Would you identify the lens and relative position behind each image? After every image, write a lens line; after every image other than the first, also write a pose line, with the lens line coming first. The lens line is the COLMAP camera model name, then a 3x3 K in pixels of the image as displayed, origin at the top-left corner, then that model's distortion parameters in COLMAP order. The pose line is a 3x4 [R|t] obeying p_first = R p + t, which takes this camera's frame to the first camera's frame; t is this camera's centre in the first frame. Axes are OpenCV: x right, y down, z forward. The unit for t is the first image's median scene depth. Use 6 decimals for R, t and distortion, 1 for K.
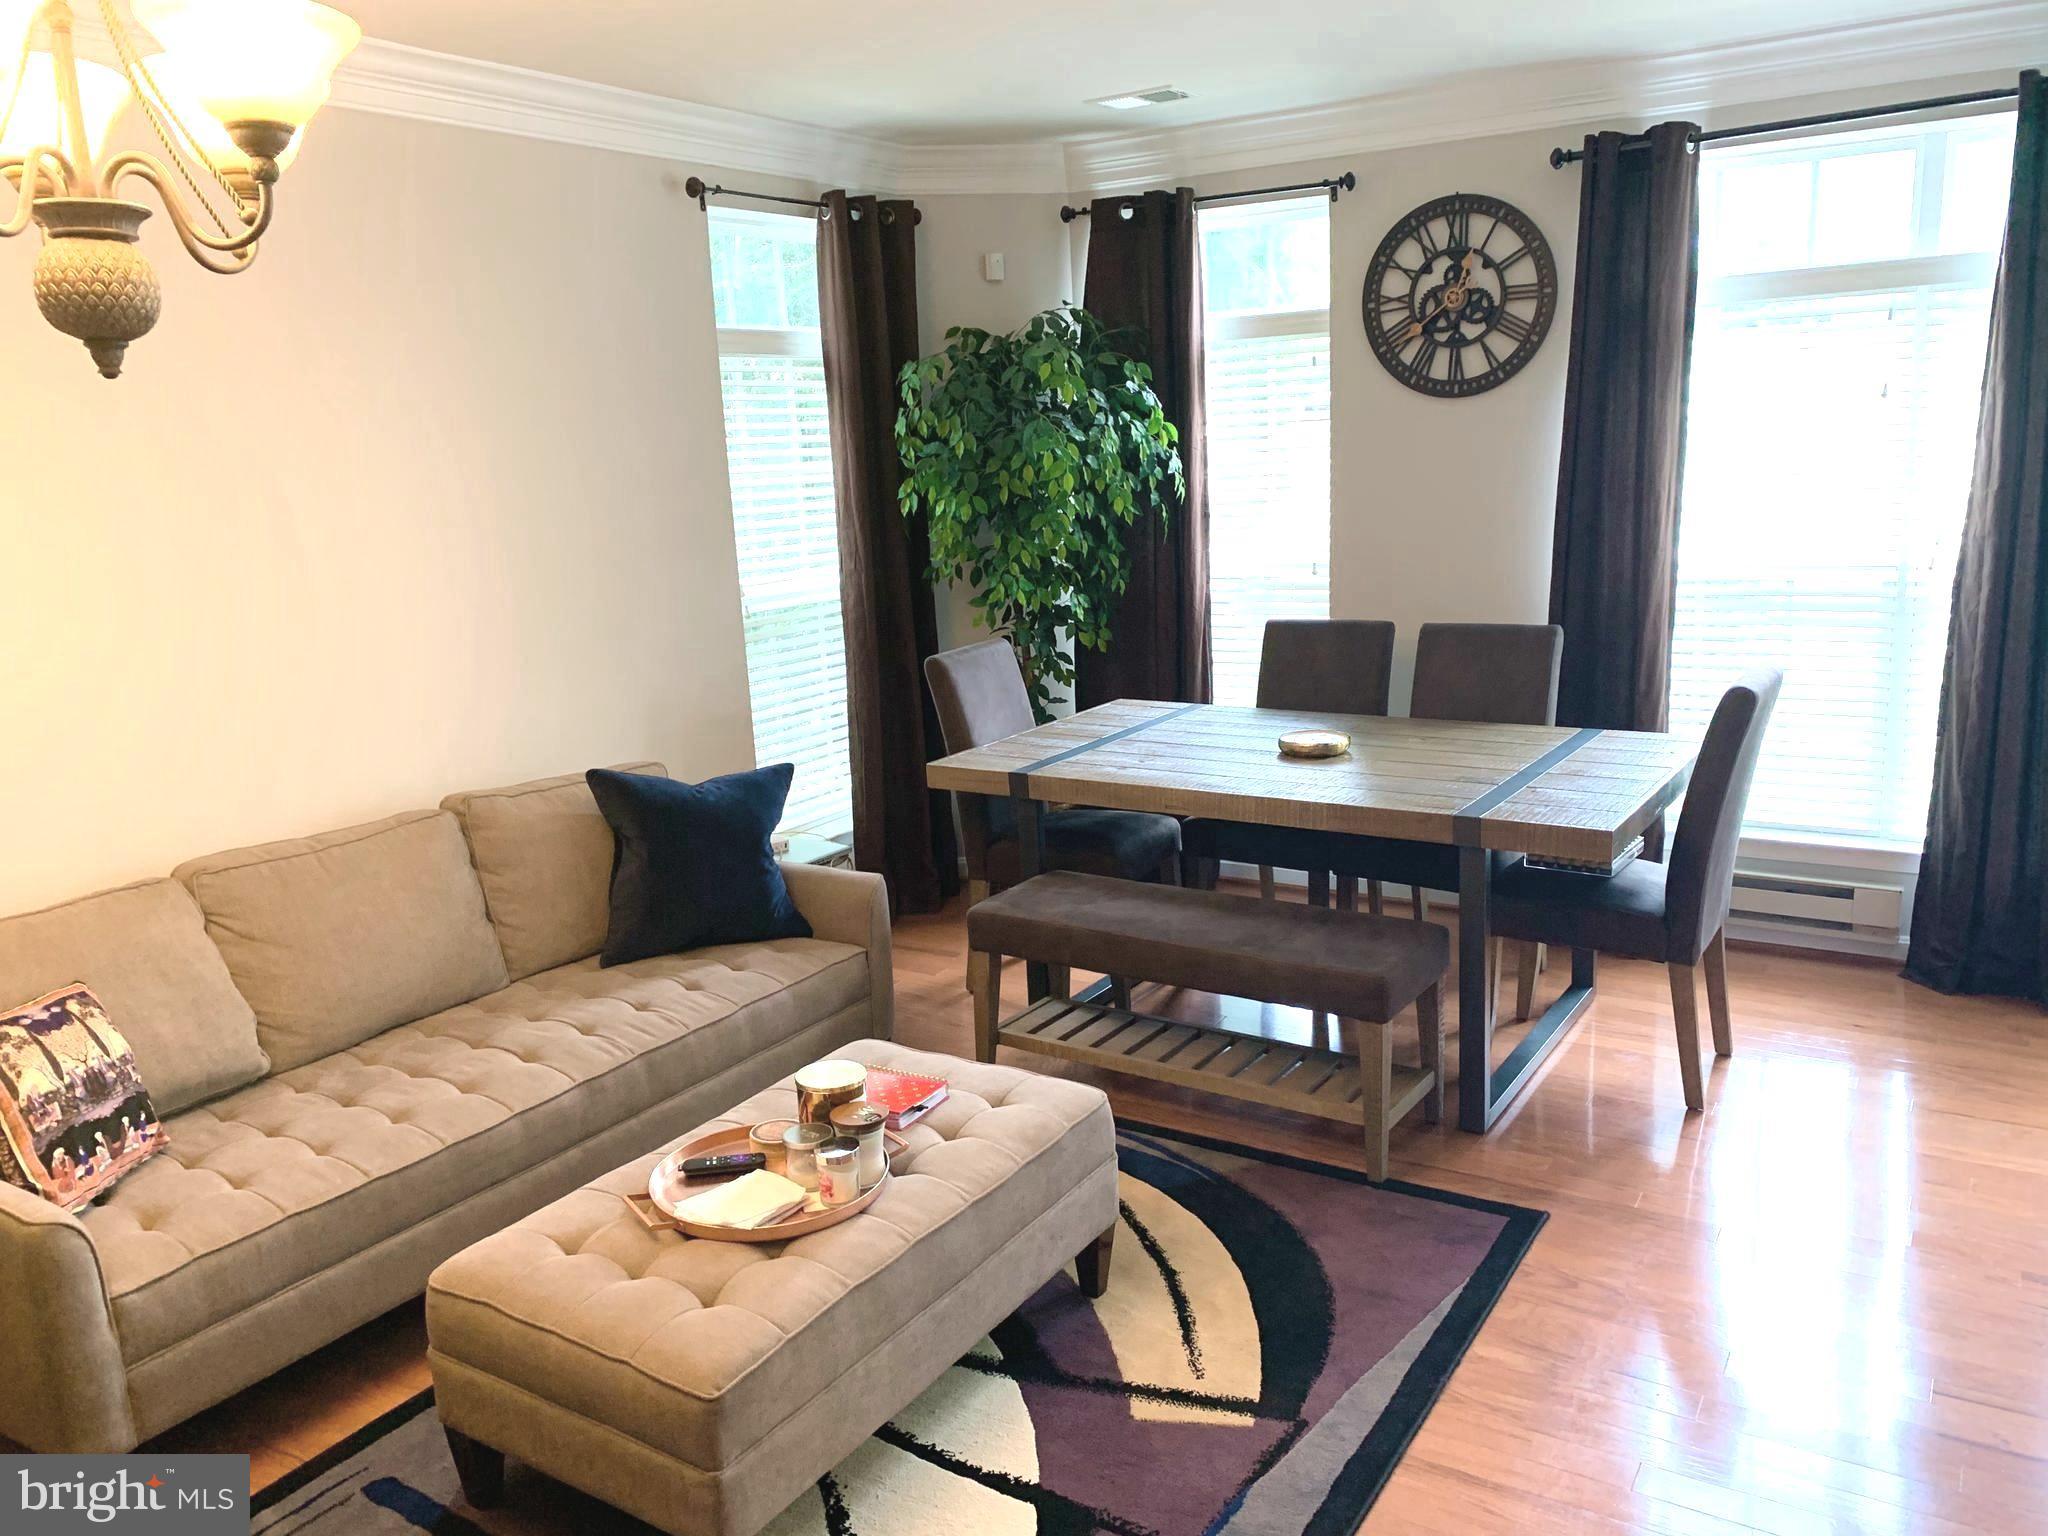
lens RADIAL K [[1561.4, 0, 1033.7], [0, 1561.4, 762.7], [0, 0, 1]] dist [0.039764, -0.064631]
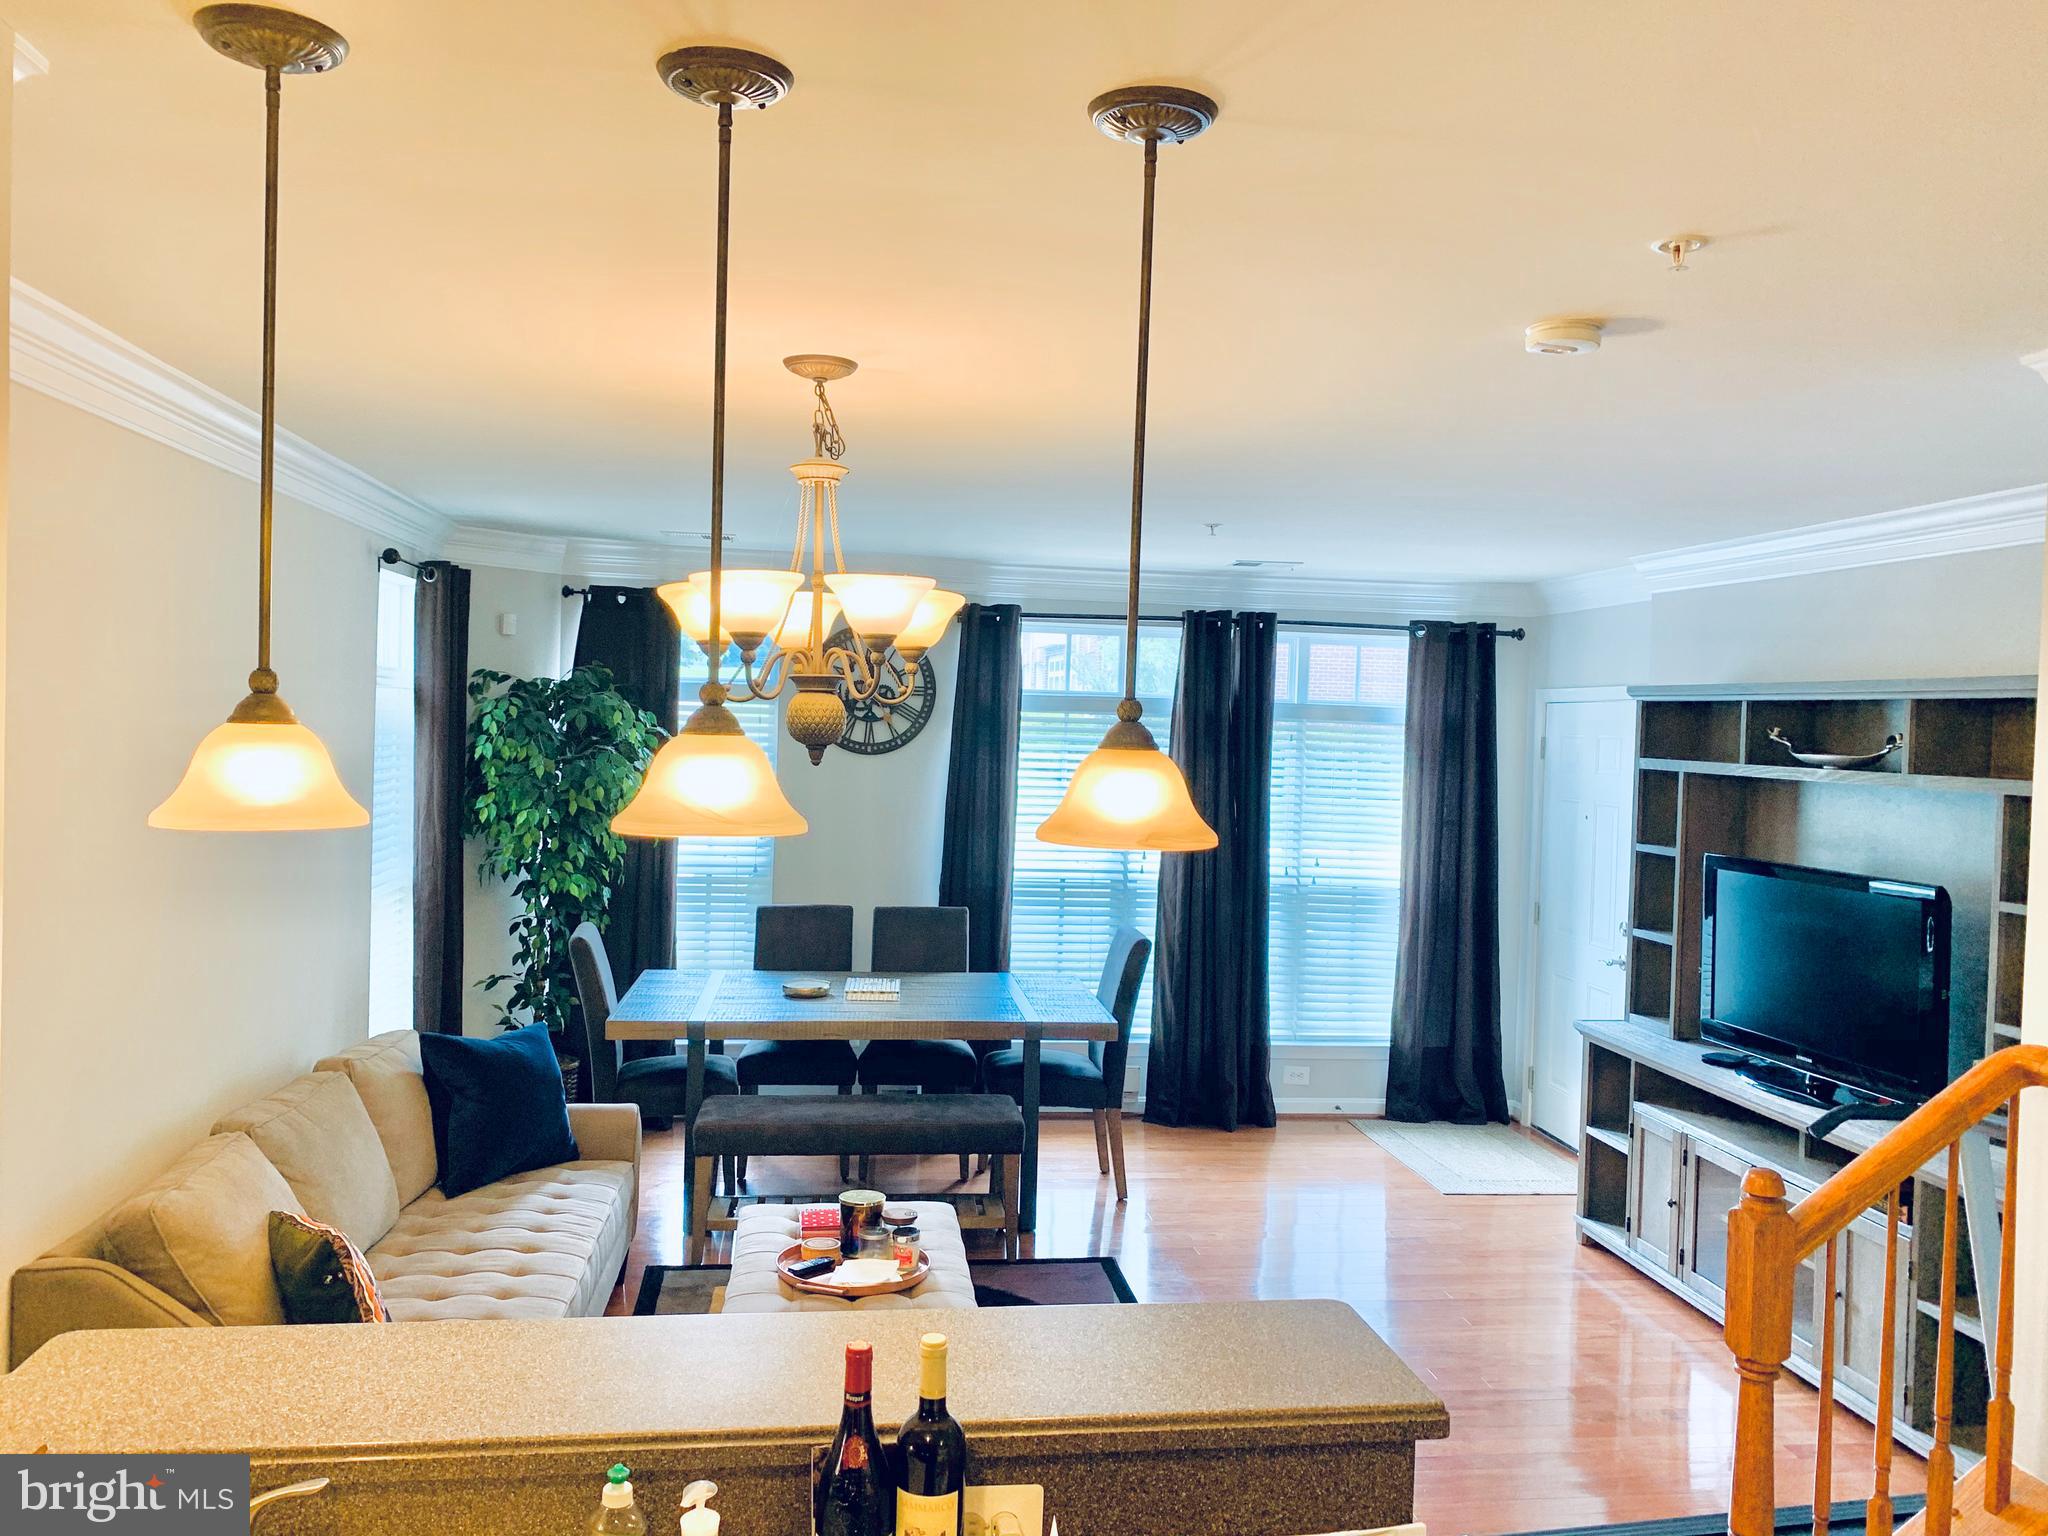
lens RADIAL K [[1561.4, 0, 1011.7], [0, 1561.4, 750.9], [0, 0, 1]] dist [0.039764, -0.064631]
pose [[0.760071, 0.058601, 0.647192, -0.587748], [0.070433, 0.982630, -0.171692, 0.024886], [-0.646012, 0.176082, 0.742741, -0.177599]]
